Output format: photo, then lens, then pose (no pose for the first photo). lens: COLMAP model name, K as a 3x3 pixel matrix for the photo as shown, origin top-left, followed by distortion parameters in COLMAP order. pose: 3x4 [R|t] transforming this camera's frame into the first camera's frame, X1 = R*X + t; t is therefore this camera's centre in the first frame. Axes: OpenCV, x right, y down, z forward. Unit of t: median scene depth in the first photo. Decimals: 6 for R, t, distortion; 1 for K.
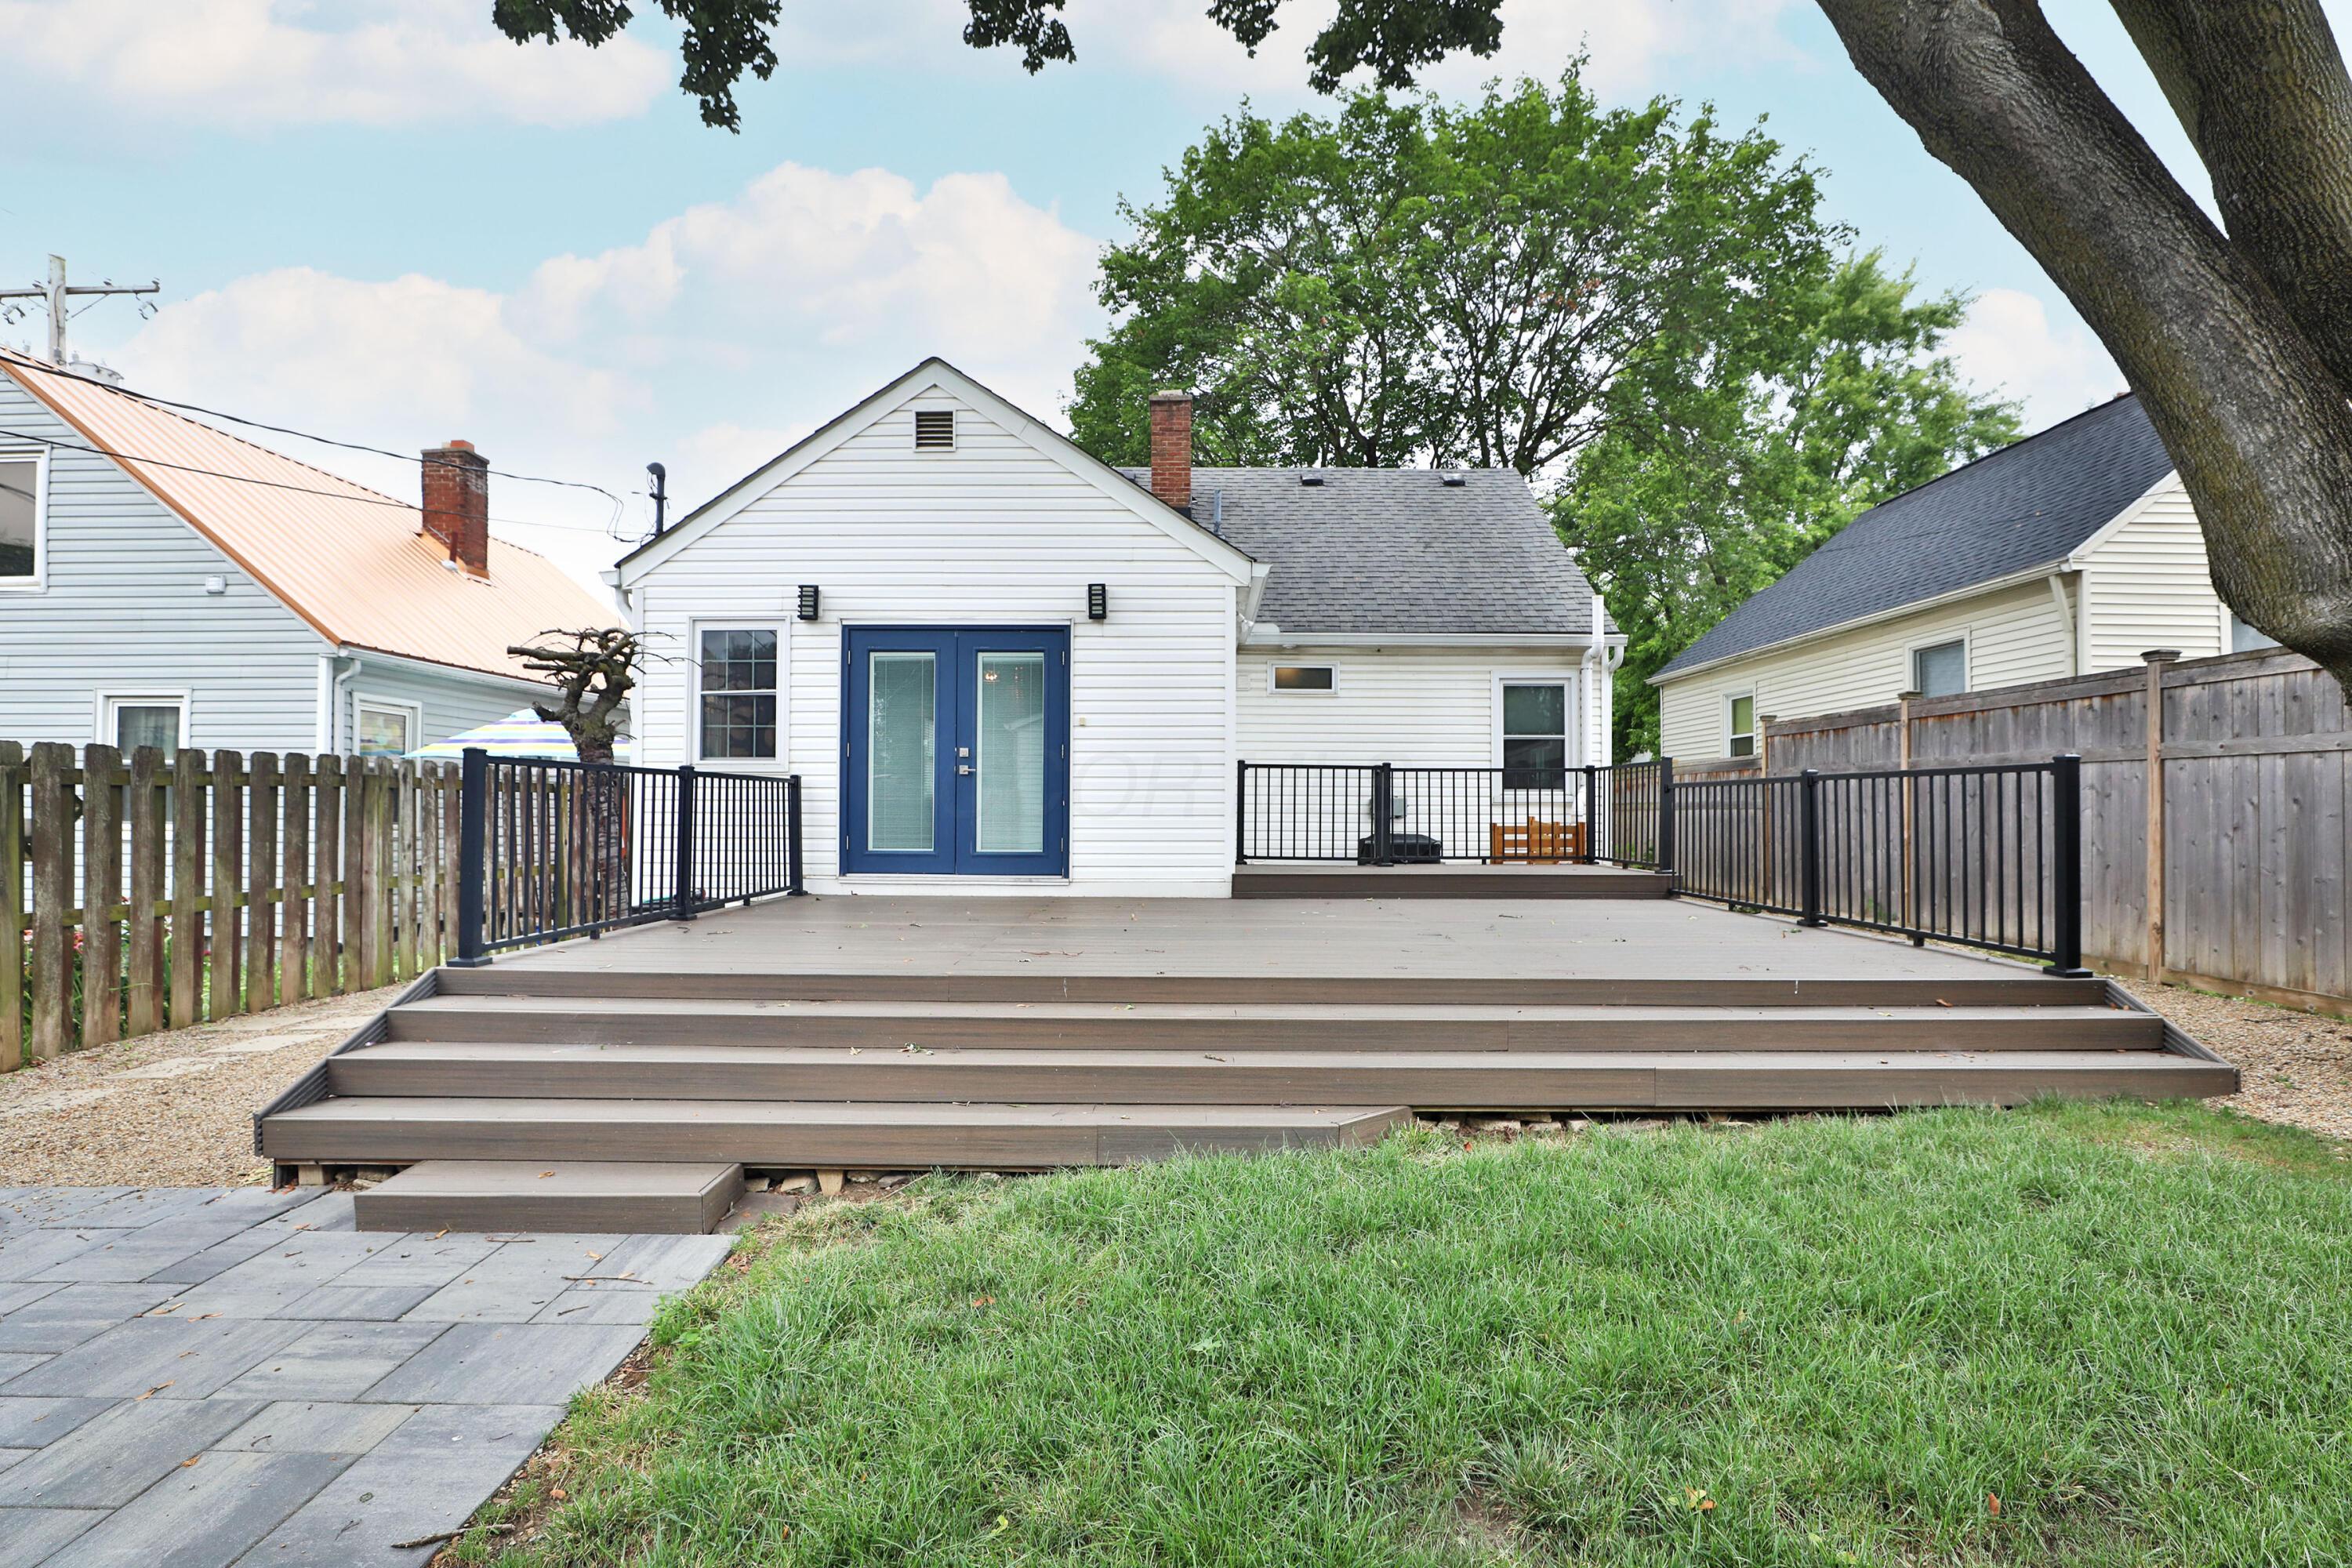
lens RADIAL K [[1101.2, 0, 1176.0], [0, 1101.2, 784.0], [0, 0, 1]] dist [-0.024944, 0.001022]
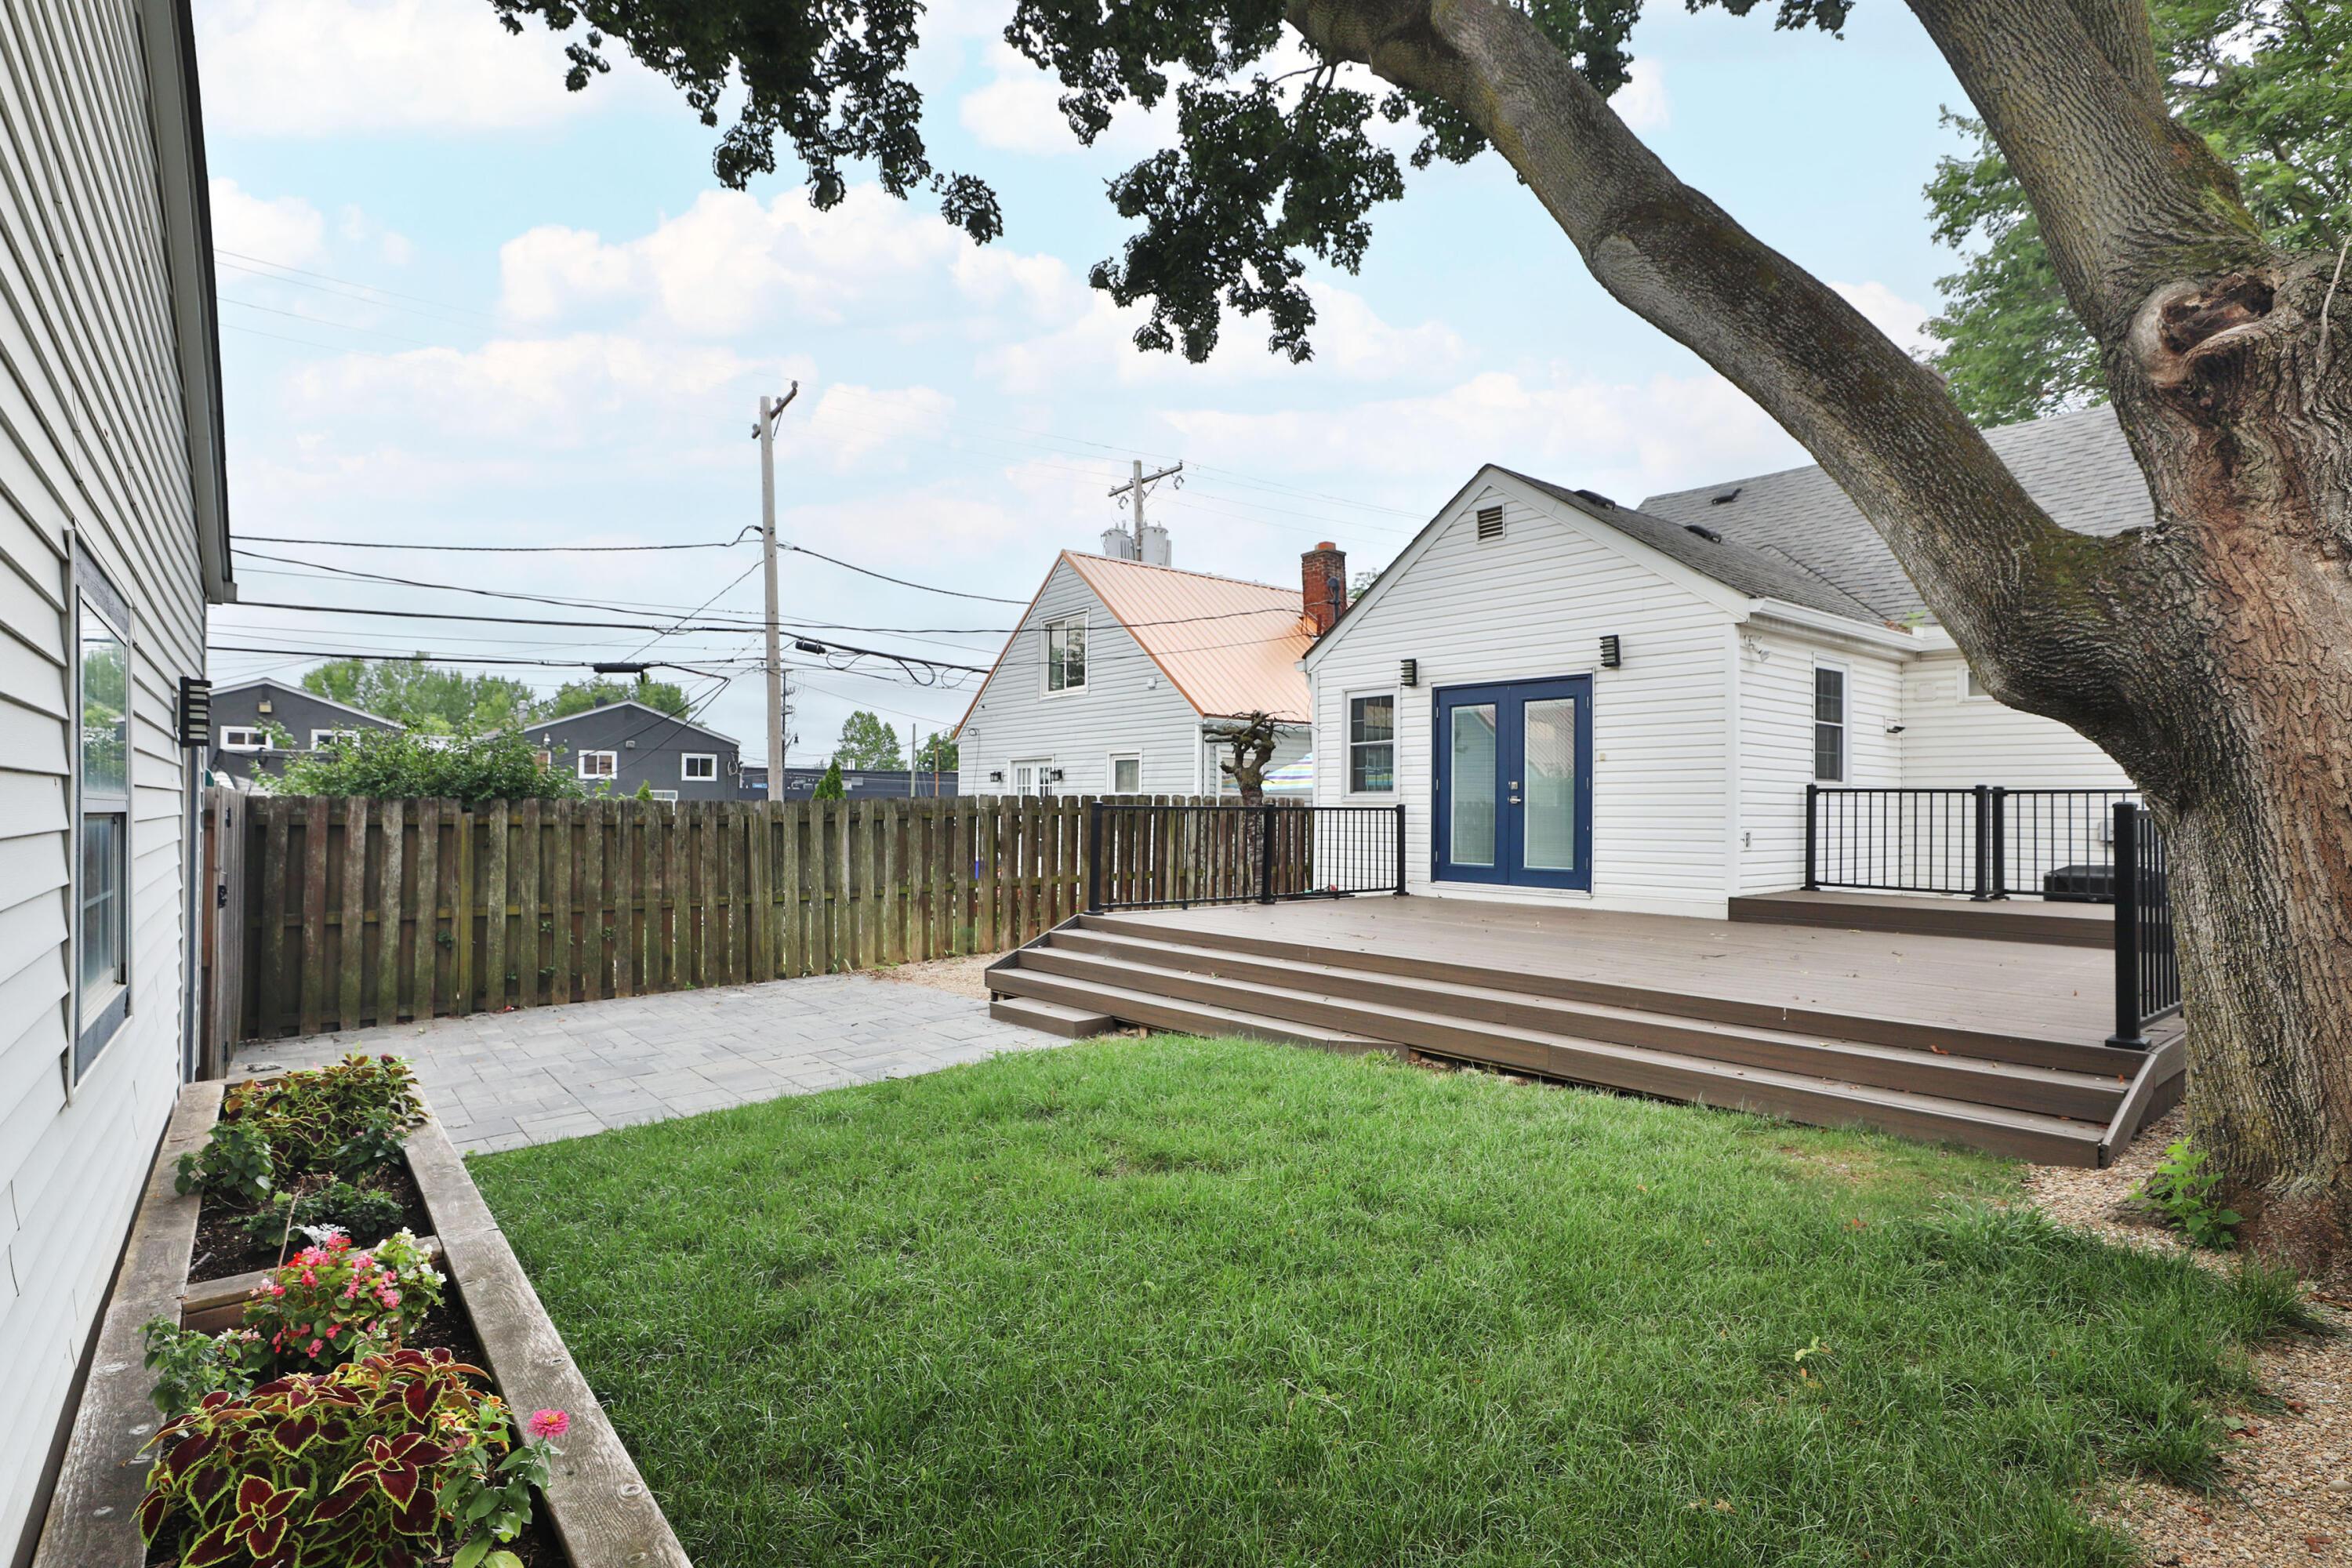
lens RADIAL K [[1192.7, 0, 1176.0], [0, 1192.7, 784.0], [0, 0, 1]] dist [-0.043129, 0.000059]
pose [[0.644551, -0.014480, -0.764424, 0.570131], [0.014075, 0.999876, -0.007072, -0.025943], [0.764432, -0.006201, 0.644675, -0.131640]]
